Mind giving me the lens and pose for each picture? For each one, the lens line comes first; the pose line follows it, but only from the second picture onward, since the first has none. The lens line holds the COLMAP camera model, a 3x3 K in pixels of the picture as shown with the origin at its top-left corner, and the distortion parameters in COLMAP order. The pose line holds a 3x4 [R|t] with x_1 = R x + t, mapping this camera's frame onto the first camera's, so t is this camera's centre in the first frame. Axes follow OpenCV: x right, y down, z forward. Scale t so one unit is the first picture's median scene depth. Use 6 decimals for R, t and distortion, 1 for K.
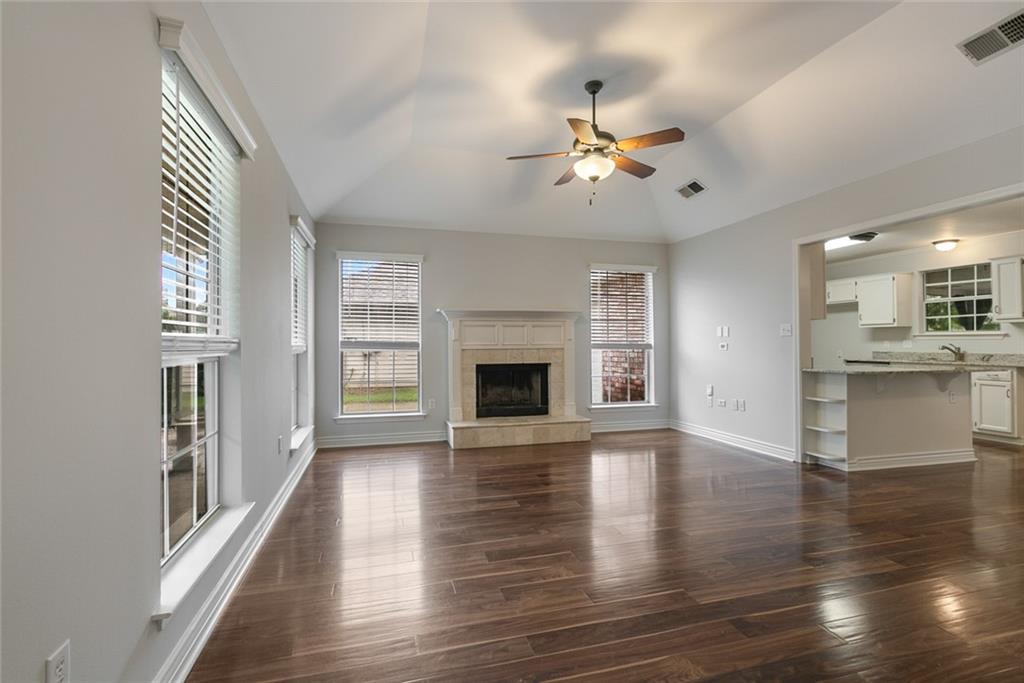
lens RADIAL K [[466.9, 0, 505.9], [0, 466.9, 339.6], [0, 0, 1]] dist [0.000444, 0.000108]
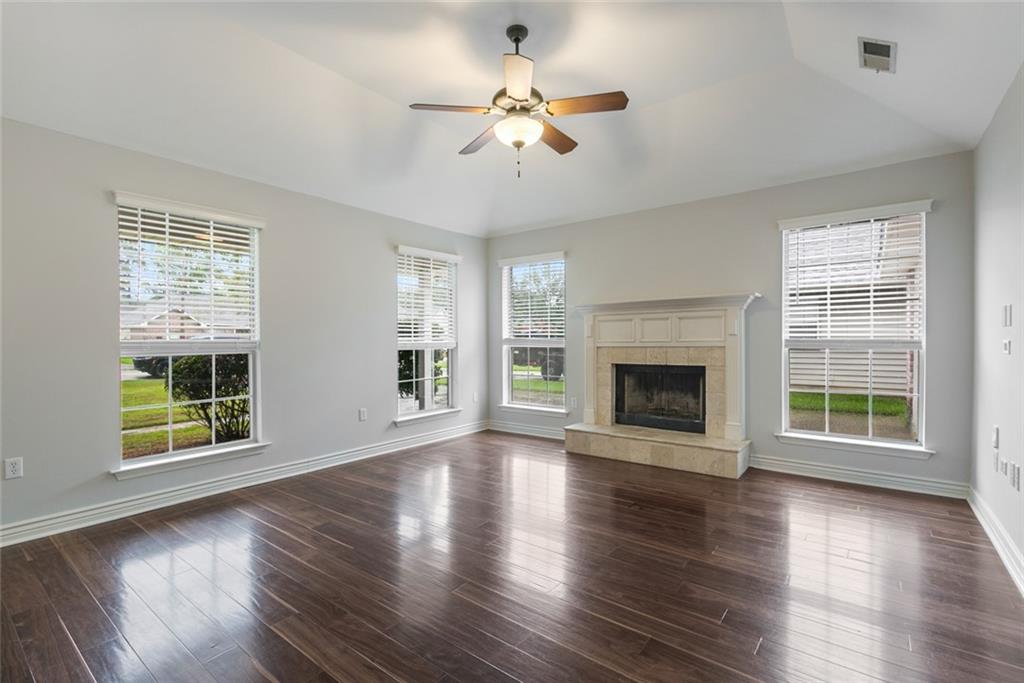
lens RADIAL K [[466.9, 0, 505.9], [0, 466.9, 339.6], [0, 0, 1]] dist [0.000444, 0.000108]
pose [[0.595433, 0.000029, -0.803405, 0.535822], [0.012249, 0.999883, 0.009115, -0.003778], [0.803312, -0.015268, 0.595363, 0.308248]]
